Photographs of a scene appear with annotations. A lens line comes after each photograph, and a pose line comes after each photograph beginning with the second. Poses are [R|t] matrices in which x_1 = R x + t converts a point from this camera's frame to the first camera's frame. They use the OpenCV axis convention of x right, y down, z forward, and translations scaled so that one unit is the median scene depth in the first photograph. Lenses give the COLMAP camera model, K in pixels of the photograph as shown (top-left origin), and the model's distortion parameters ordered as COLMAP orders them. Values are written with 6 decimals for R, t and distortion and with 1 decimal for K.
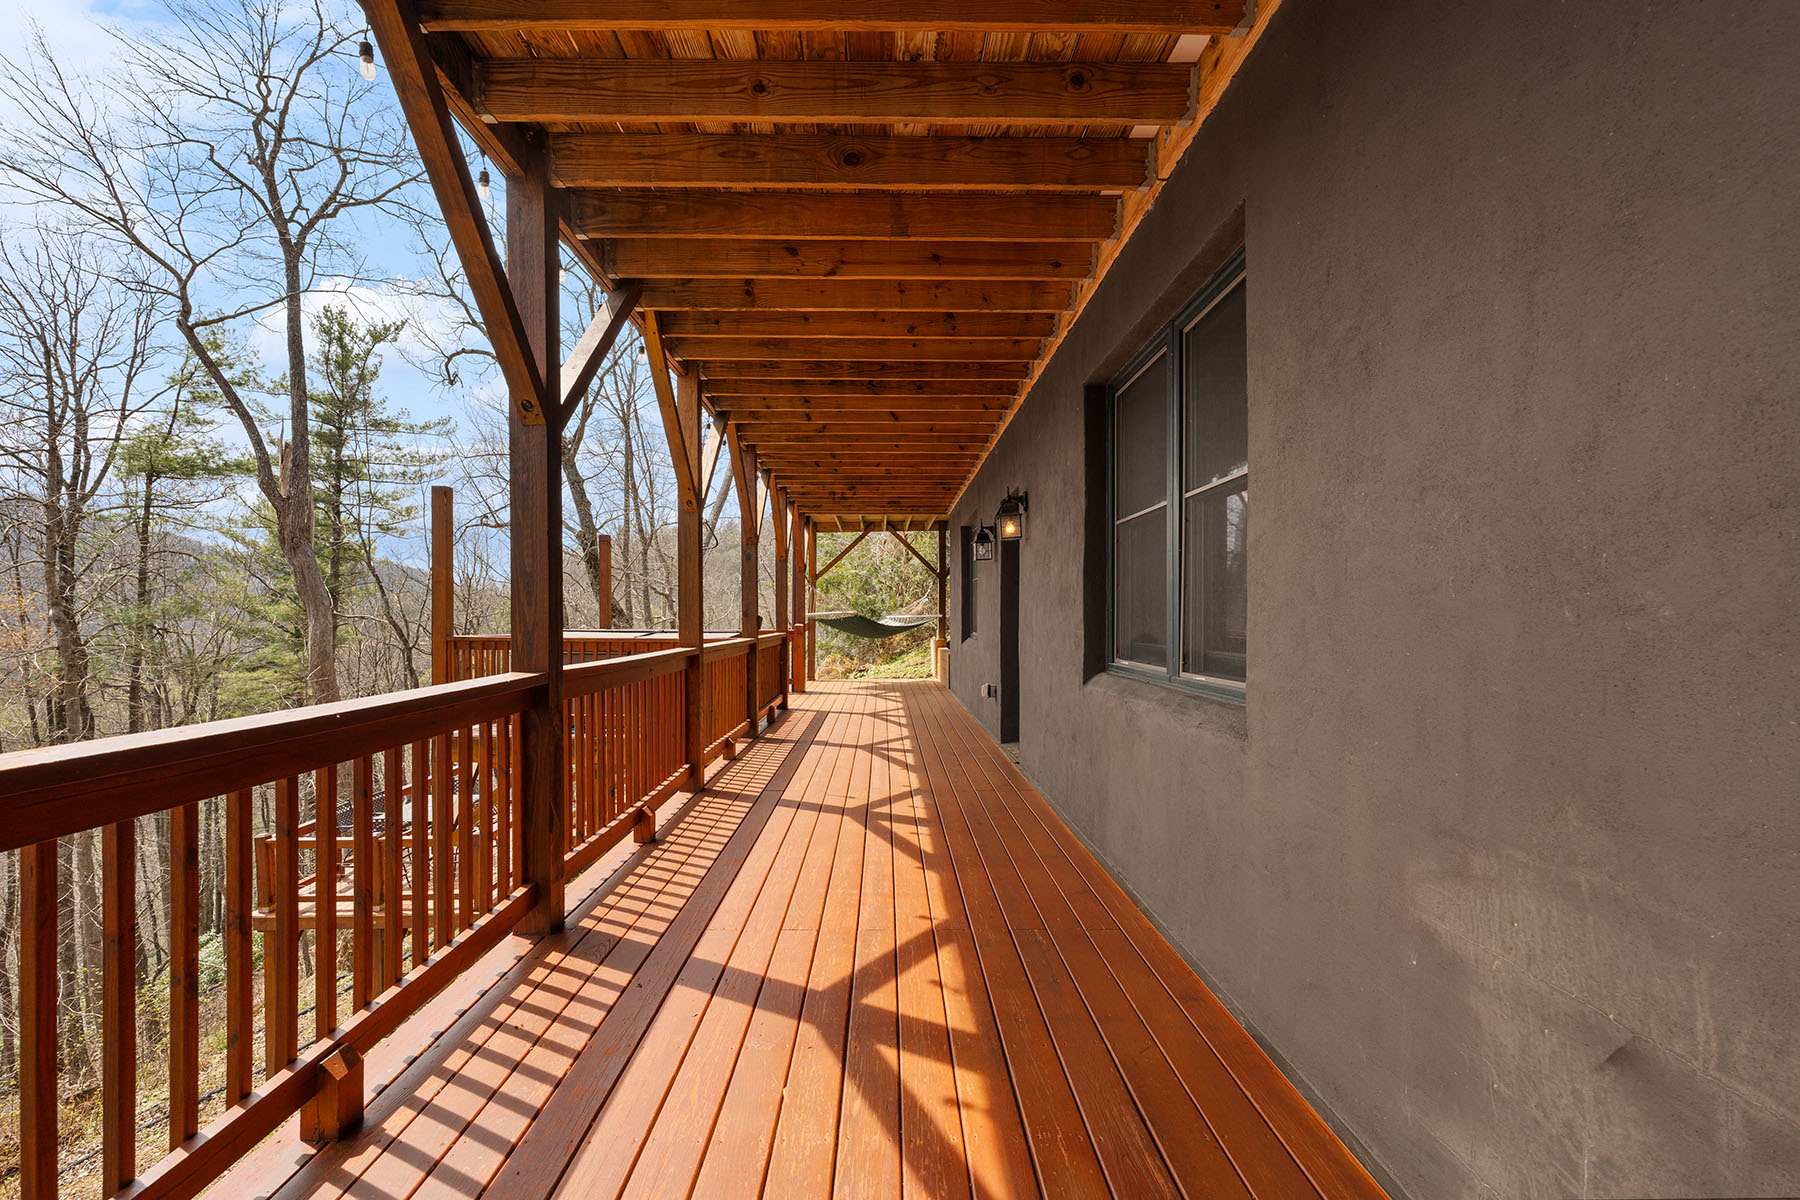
lens RADIAL K [[803.5, 0, 883.7], [0, 803.5, 614.5], [0, 0, 1]] dist [0.001834, 0.000366]
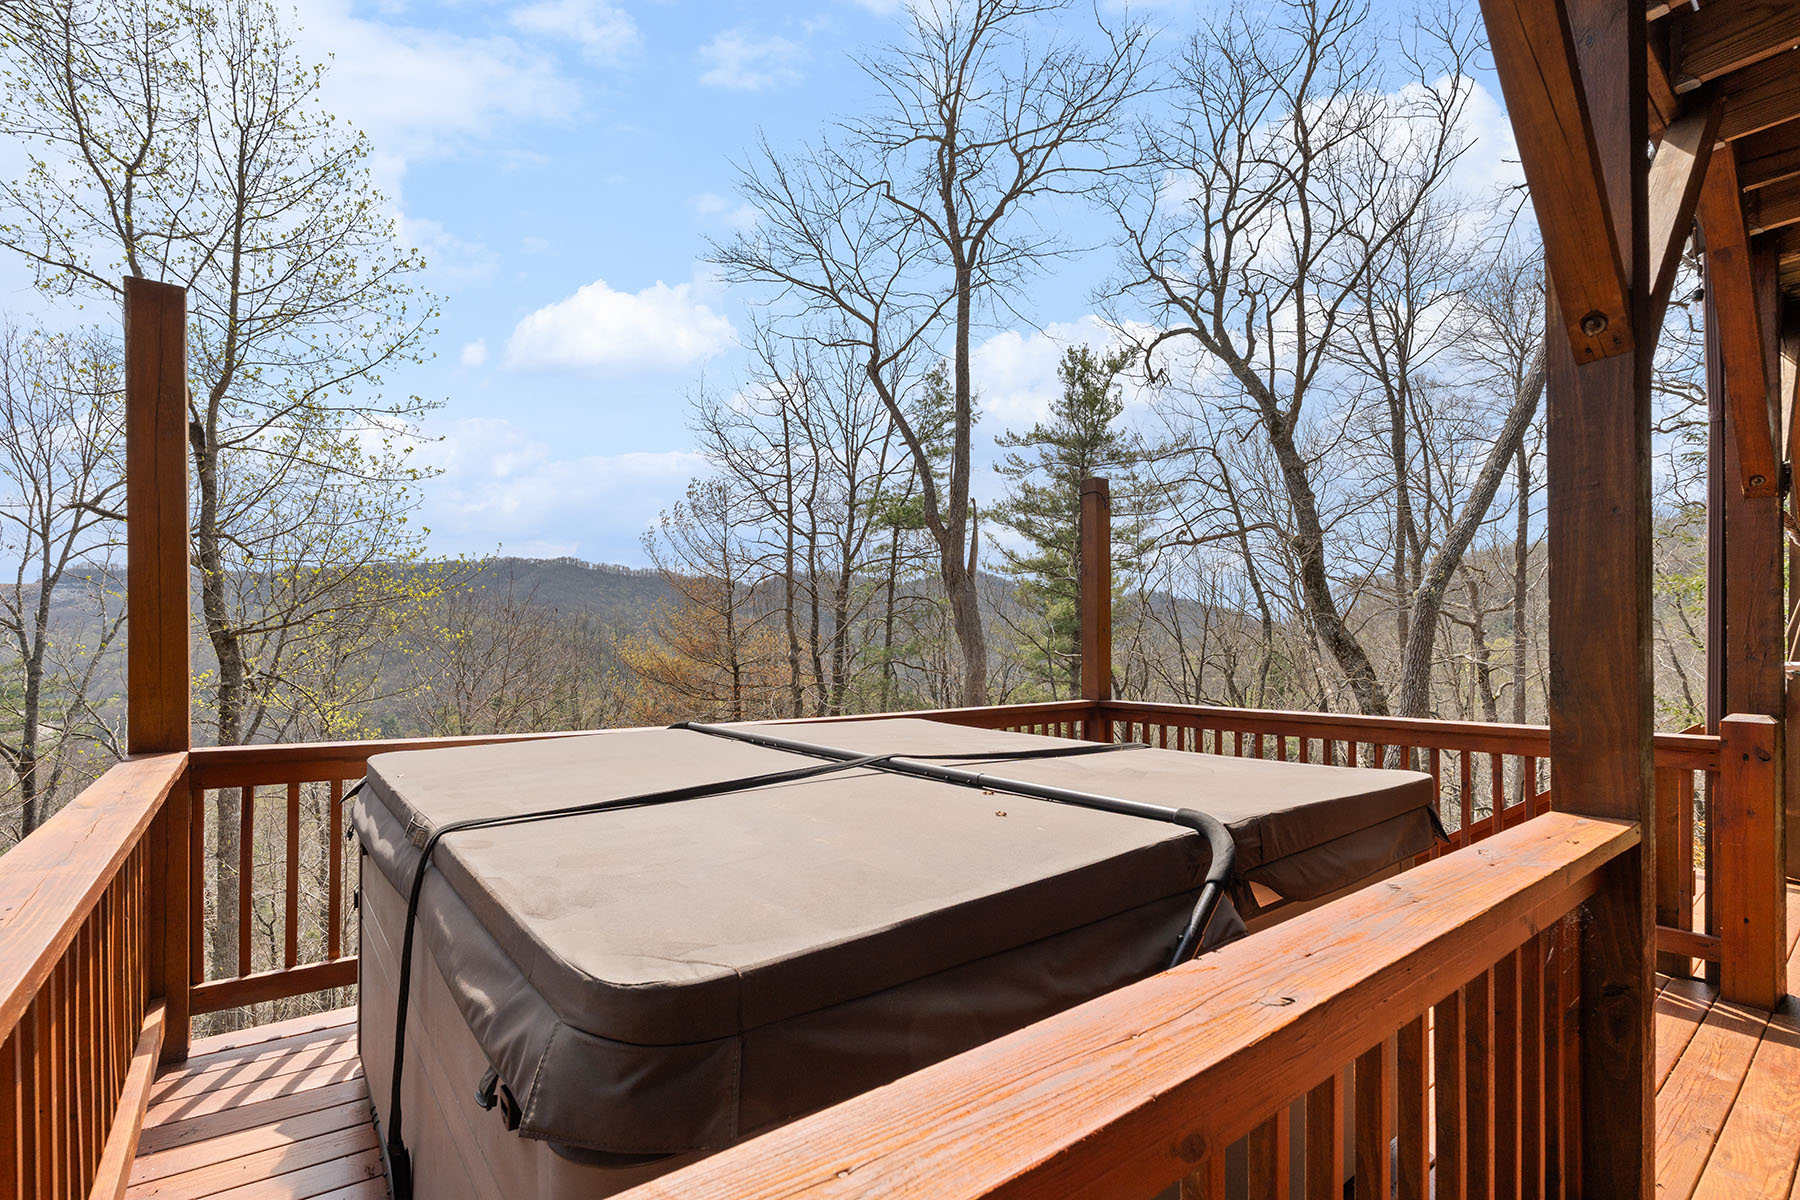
lens RADIAL K [[803.5, 0, 902.7], [0, 803.5, 651.1], [0, 0, 1]] dist [0.001834, 0.000366]
pose [[0.606990, -0.002558, -0.794705, -0.022858], [0.000427, 0.999996, -0.002892, 0.000295], [0.794709, 0.001416, 0.606989, 0.276023]]
